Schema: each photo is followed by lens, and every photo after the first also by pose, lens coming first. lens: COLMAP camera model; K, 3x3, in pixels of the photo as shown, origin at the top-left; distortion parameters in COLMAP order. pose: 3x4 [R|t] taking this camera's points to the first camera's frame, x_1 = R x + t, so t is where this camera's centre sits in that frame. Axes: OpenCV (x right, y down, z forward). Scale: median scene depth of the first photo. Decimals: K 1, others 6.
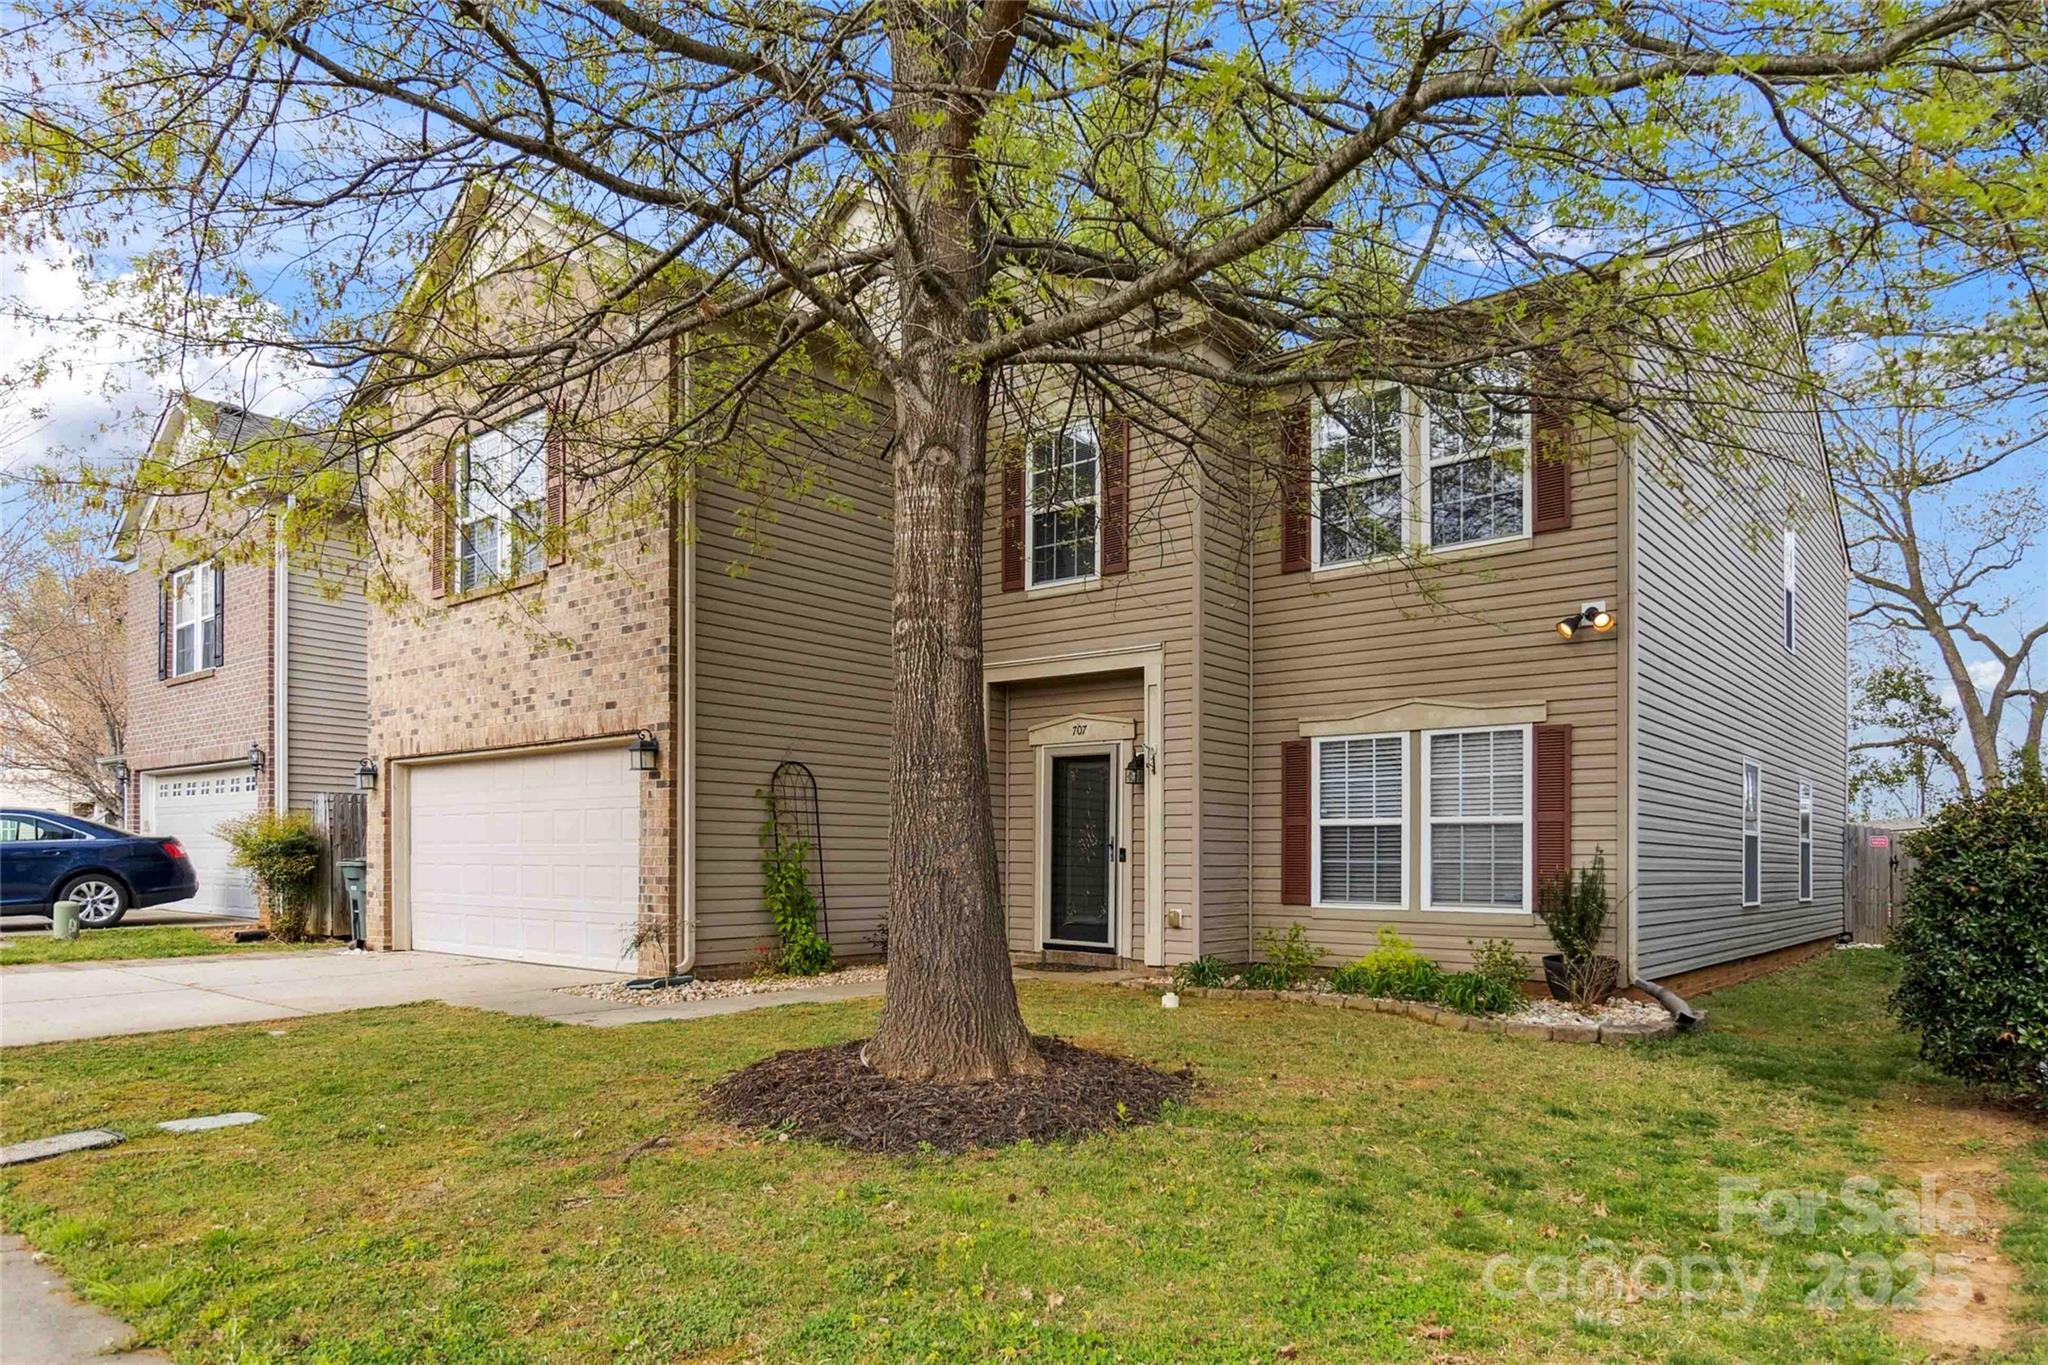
lens RADIAL K [[1250.1, 0, 1024.0], [0, 1250.1, 682.5], [0, 0, 1]] dist [-0.000090, 0.000012]
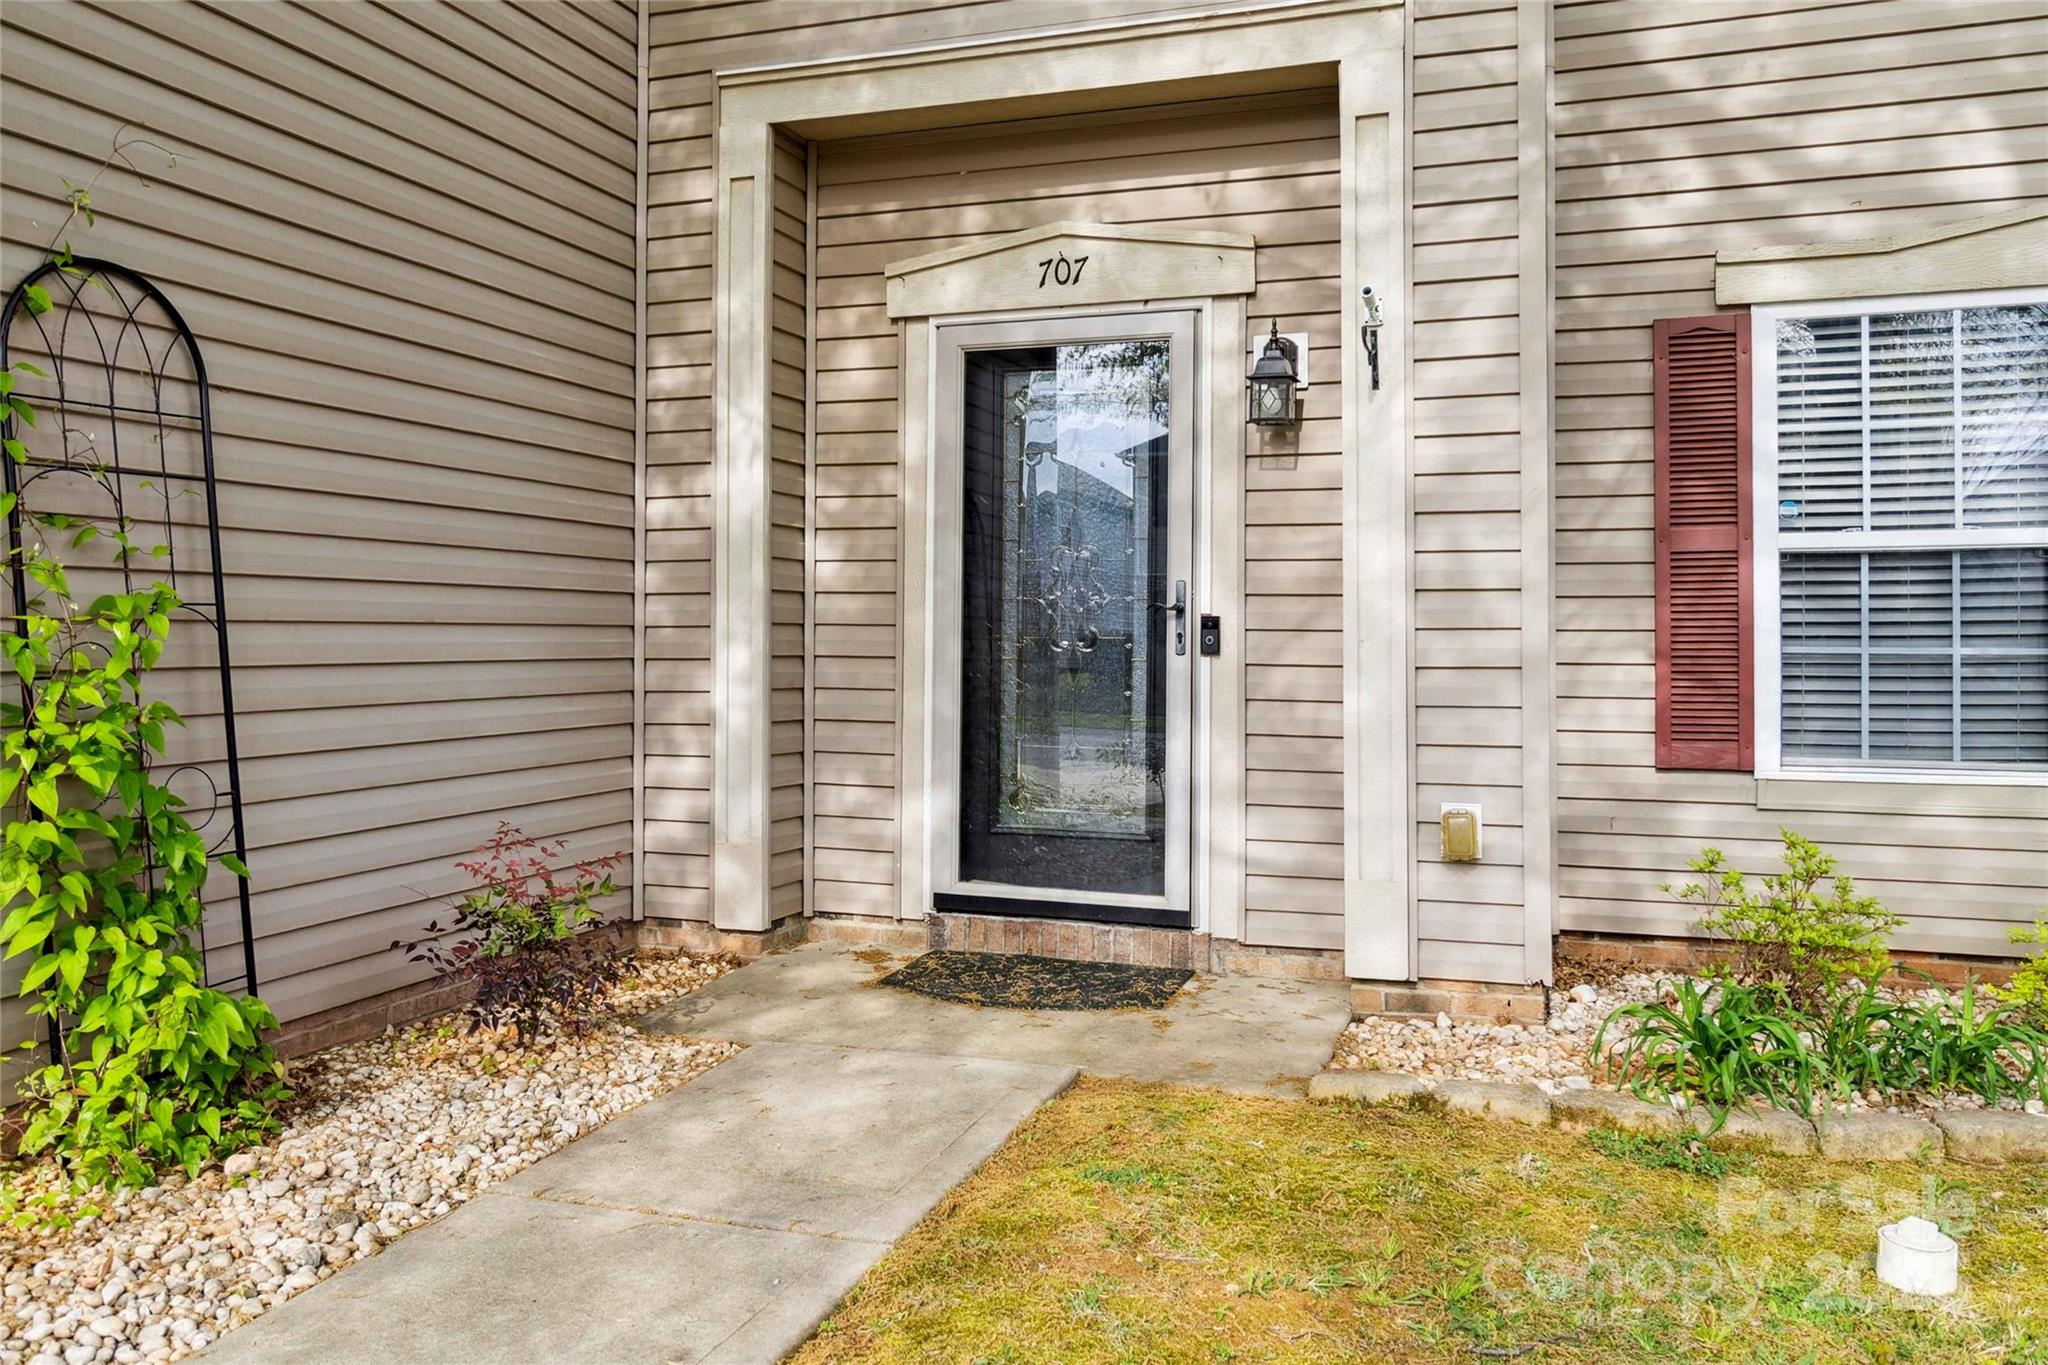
lens RADIAL K [[1565.8, 0, 1022.9], [0, 1565.8, 503.4], [0, 0, 1]] dist [-0.003327, -0.000157]
pose [[0.937894, 0.020935, 0.346290, -0.117129], [-0.041787, 0.997727, 0.052859, 0.082727], [-0.344396, -0.064046, 0.936637, 0.627742]]
